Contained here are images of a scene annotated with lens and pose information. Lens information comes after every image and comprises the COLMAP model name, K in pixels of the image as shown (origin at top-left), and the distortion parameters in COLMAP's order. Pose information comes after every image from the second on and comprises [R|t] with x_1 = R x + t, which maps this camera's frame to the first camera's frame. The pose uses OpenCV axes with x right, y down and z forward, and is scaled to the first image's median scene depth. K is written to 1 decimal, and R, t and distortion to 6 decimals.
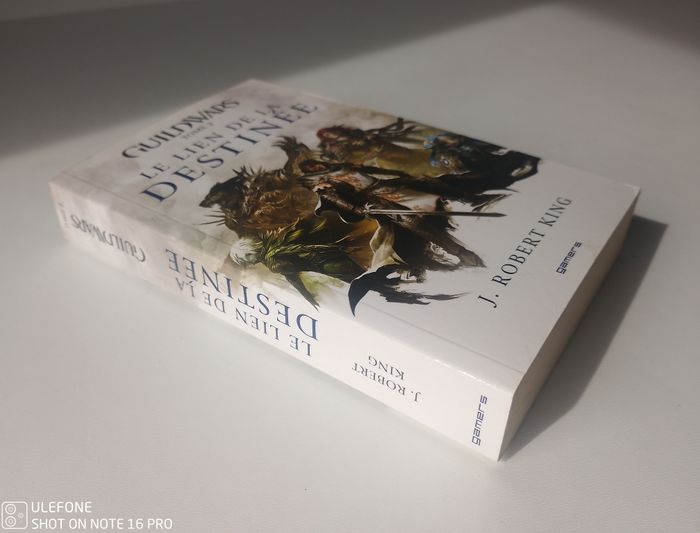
lens RADIAL K [[617.4, 0, 341.6], [0, 617.4, 266.7], [0, 0, 1]] dist [0.011239, -0.010086]
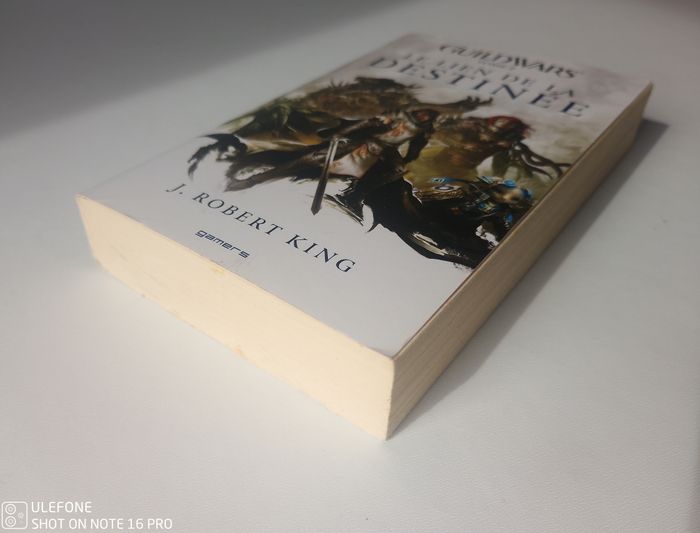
lens RADIAL K [[617.4, 0, 341.6], [0, 617.4, 266.7], [0, 0, 1]] dist [0.011239, -0.010086]
pose [[-0.043267, 0.630712, -0.774809, 0.887519], [-0.598483, 0.604621, 0.525596, -0.466154], [0.799966, 0.486451, 0.351311, 0.706649]]
